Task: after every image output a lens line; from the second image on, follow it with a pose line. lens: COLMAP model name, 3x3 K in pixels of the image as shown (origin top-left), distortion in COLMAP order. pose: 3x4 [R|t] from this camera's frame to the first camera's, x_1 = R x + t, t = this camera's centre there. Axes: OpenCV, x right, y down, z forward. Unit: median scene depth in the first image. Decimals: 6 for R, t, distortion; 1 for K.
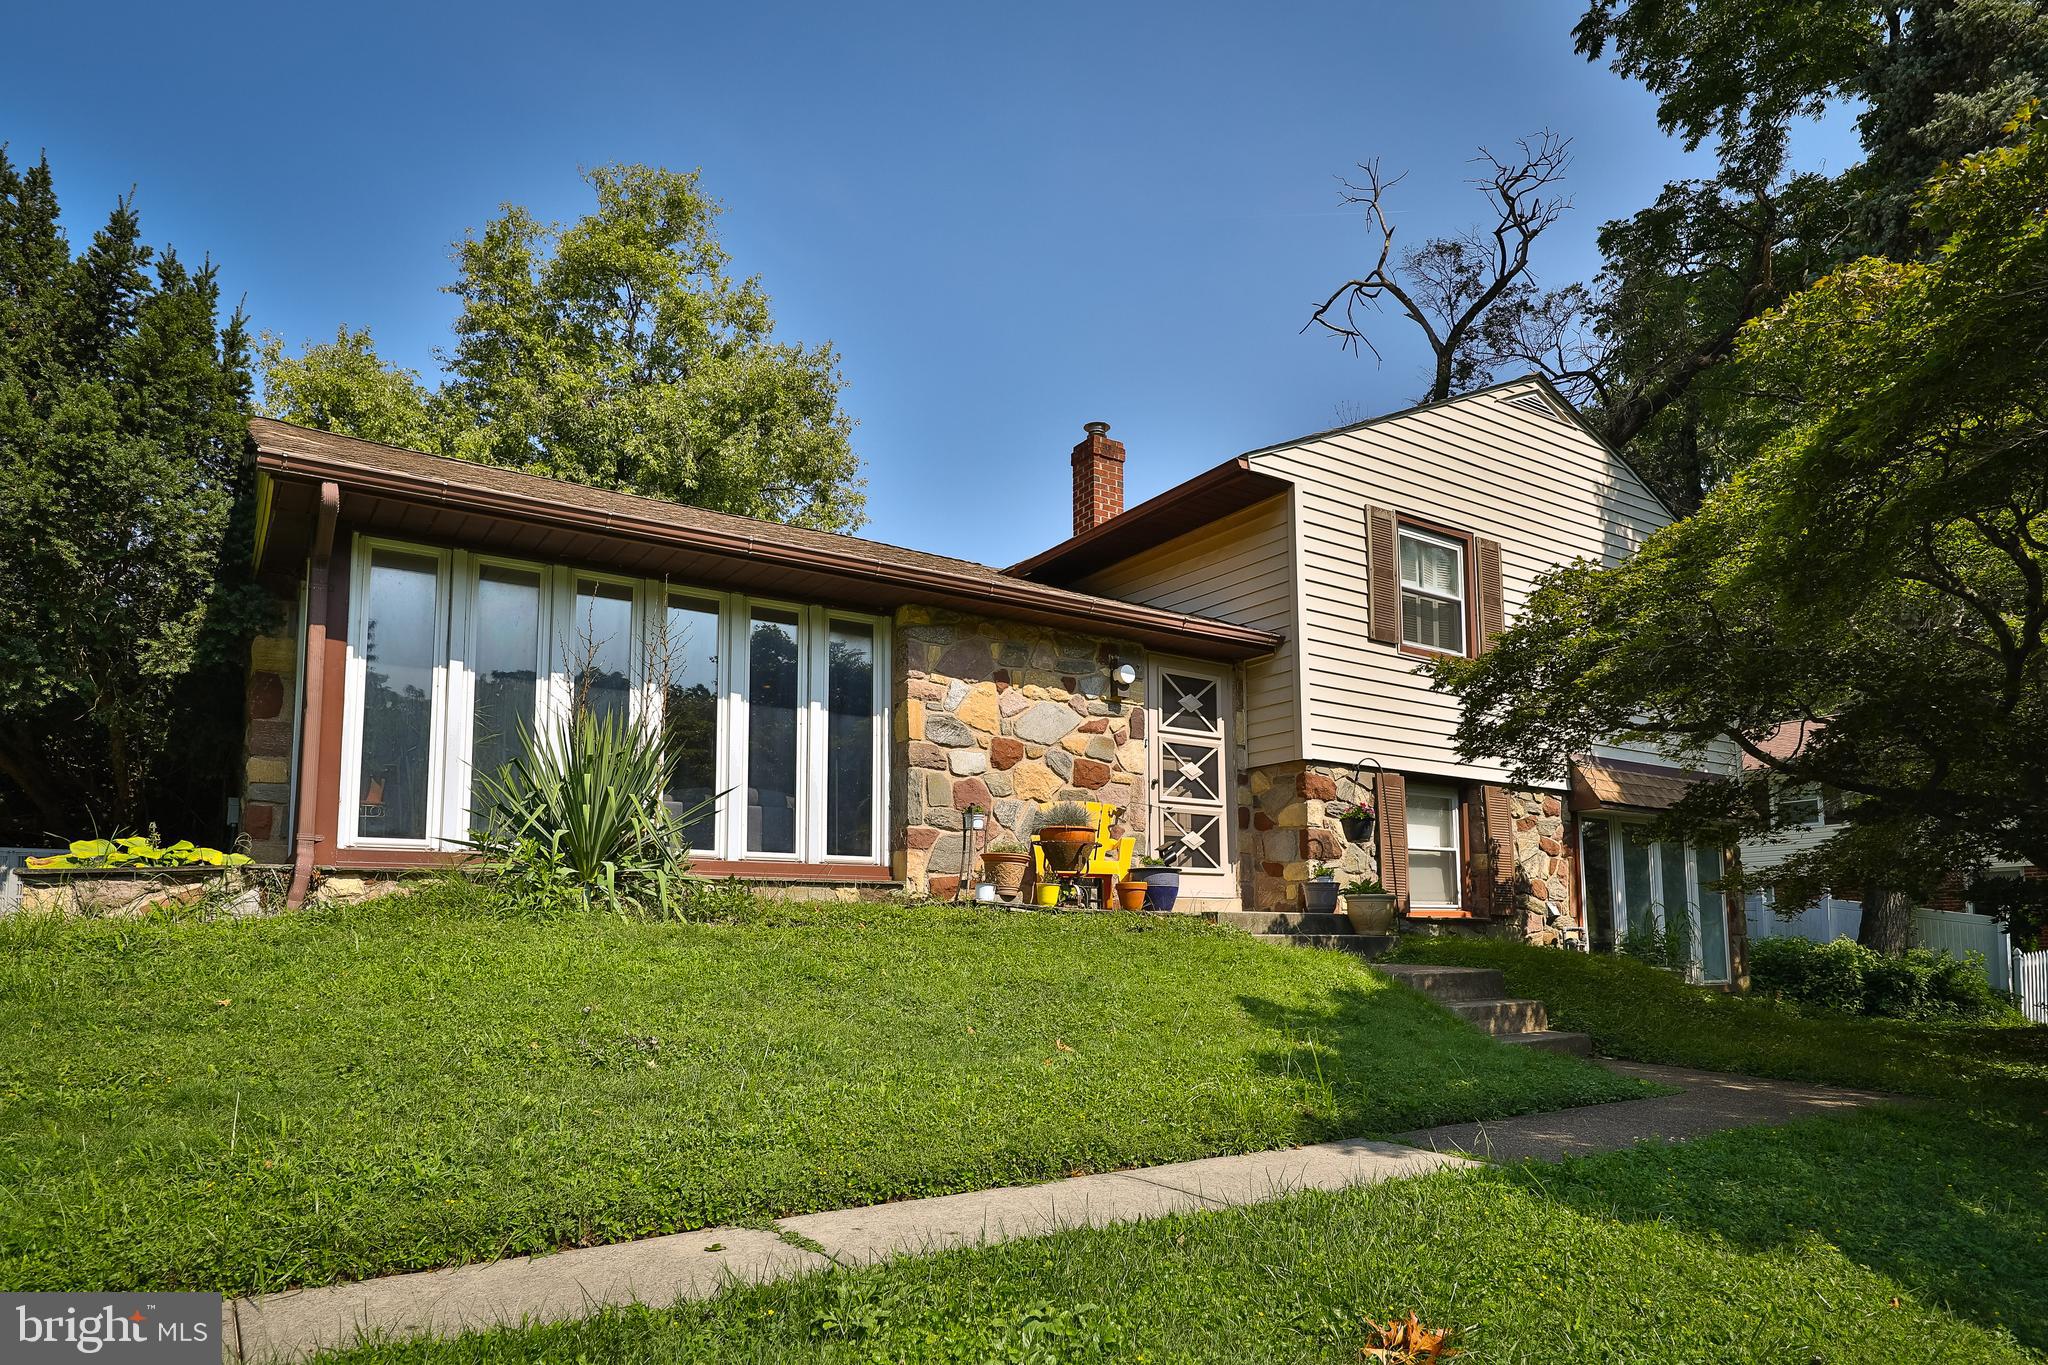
lens RADIAL K [[1233.9, 0, 1026.8], [0, 1233.9, 764.9], [0, 0, 1]] dist [0.011140, -0.001208]
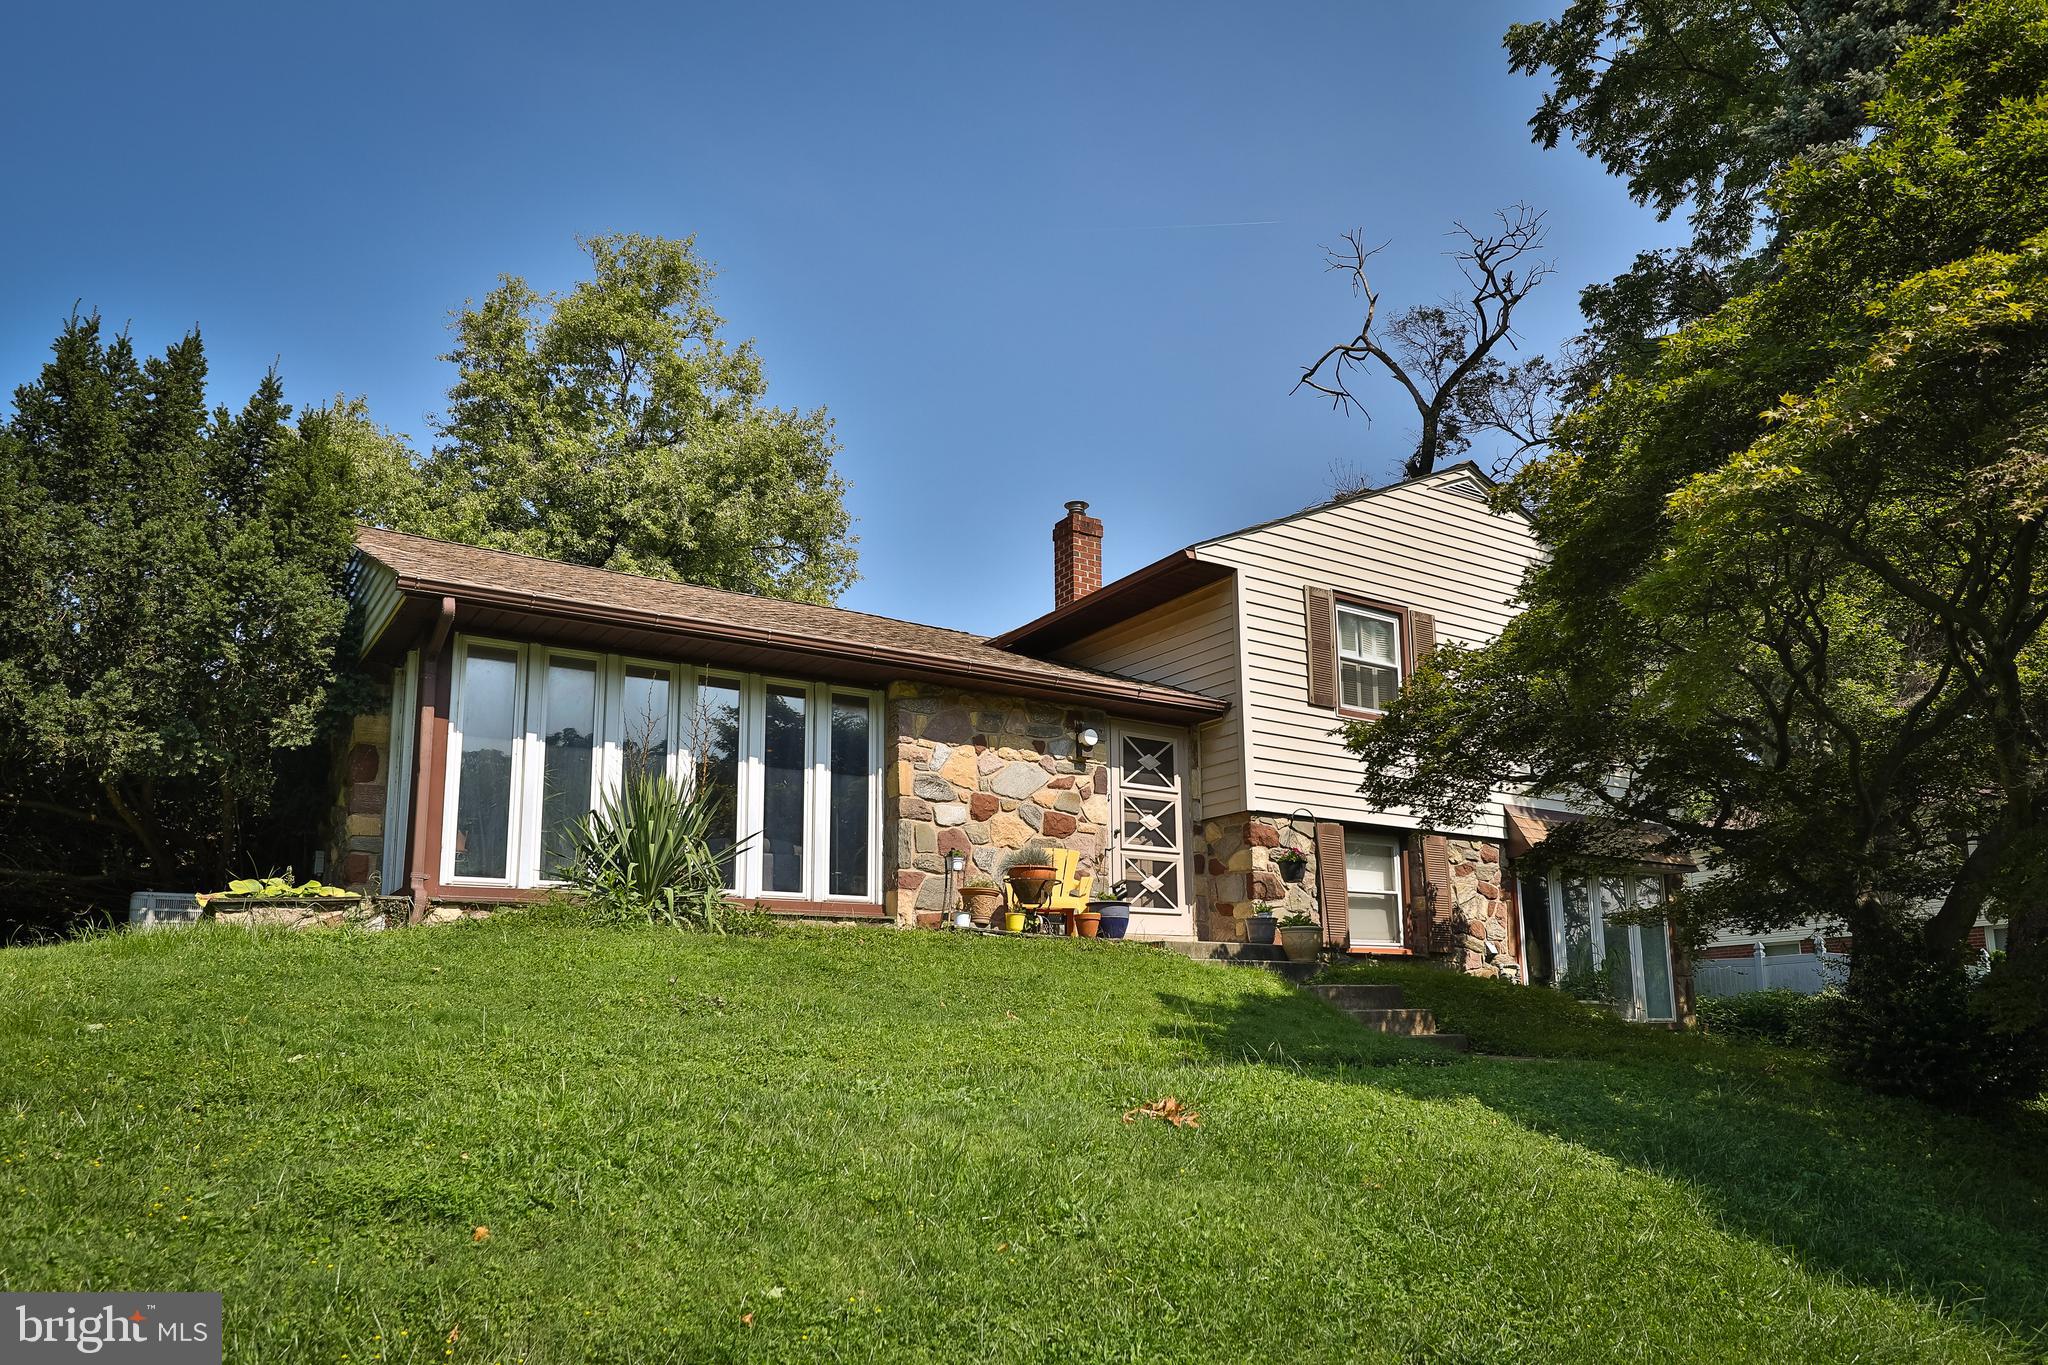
lens RADIAL K [[1423.3, 0, 1037.8], [0, 1423.3, 724.6], [0, 0, 1]] dist [0.004667, 0.002831]
pose [[0.999957, -0.009014, -0.002360, 0.032521], [0.008806, 0.996988, -0.077056, 0.014621], [0.003047, 0.077032, 0.997024, -0.289924]]
